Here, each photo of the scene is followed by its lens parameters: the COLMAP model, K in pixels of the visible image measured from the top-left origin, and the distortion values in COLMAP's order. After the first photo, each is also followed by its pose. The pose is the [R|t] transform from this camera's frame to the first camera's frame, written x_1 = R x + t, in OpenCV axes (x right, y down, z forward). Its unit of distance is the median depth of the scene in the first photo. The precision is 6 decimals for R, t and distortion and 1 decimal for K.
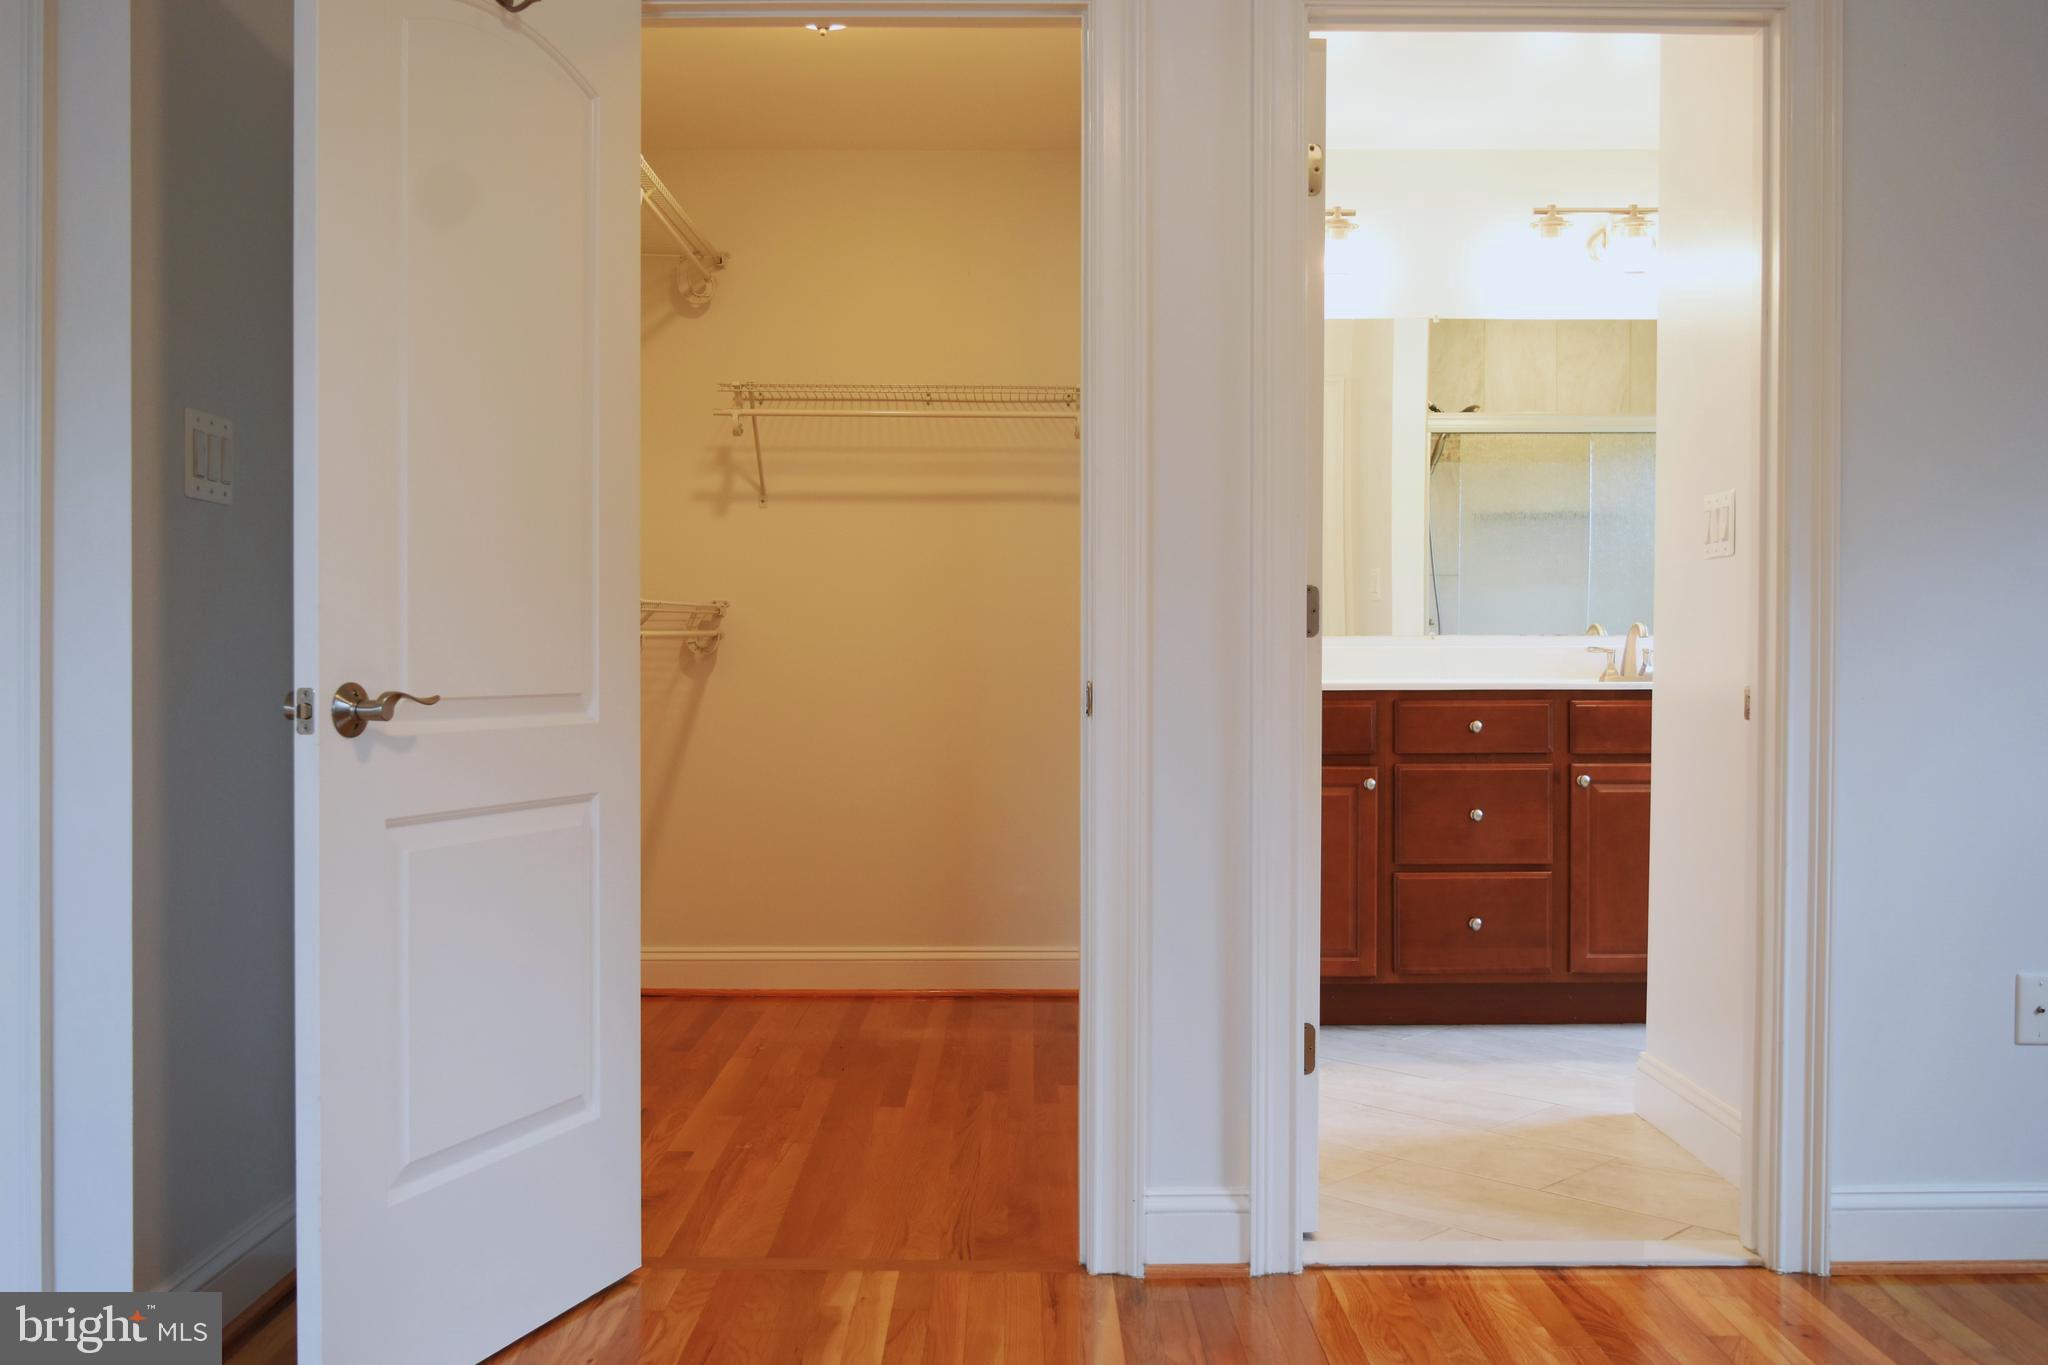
lens RADIAL K [[1913.1, 0, 1012.7], [0, 1913.1, 687.2], [0, 0, 1]] dist [0.013719, 0.000000]
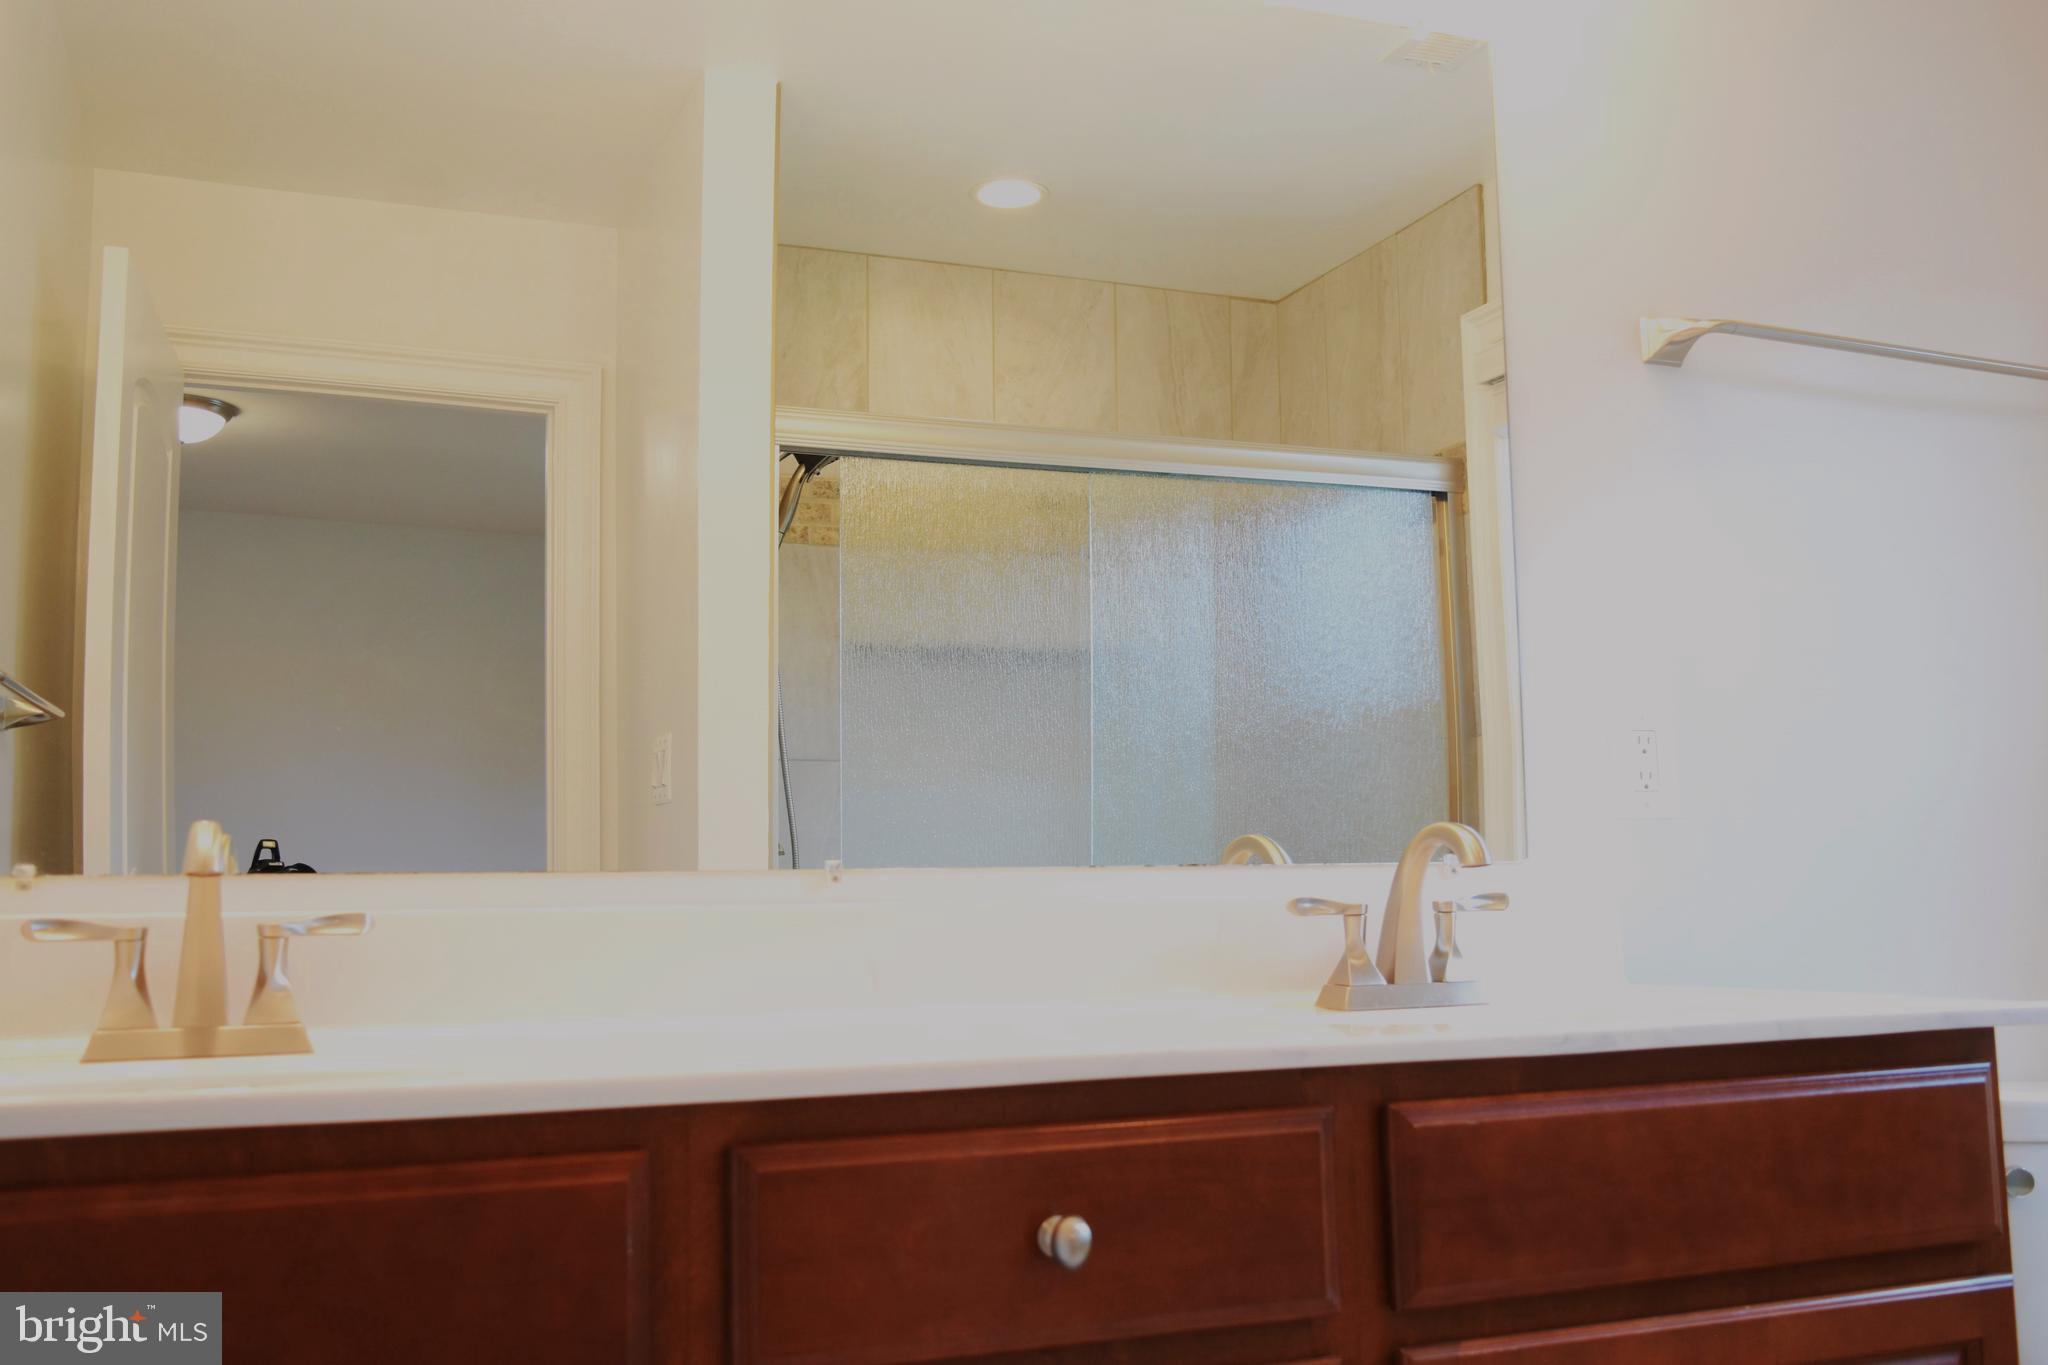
lens RADIAL K [[1913.1, 0, 1021.9], [0, 1913.1, 698.3], [0, 0, 1]] dist [0.013719, 0.000000]
pose [[0.933514, 0.024472, 0.357704, 0.235506], [0.018804, 0.992953, -0.117005, -0.029638], [-0.358046, 0.115952, 0.926476, 1.217250]]
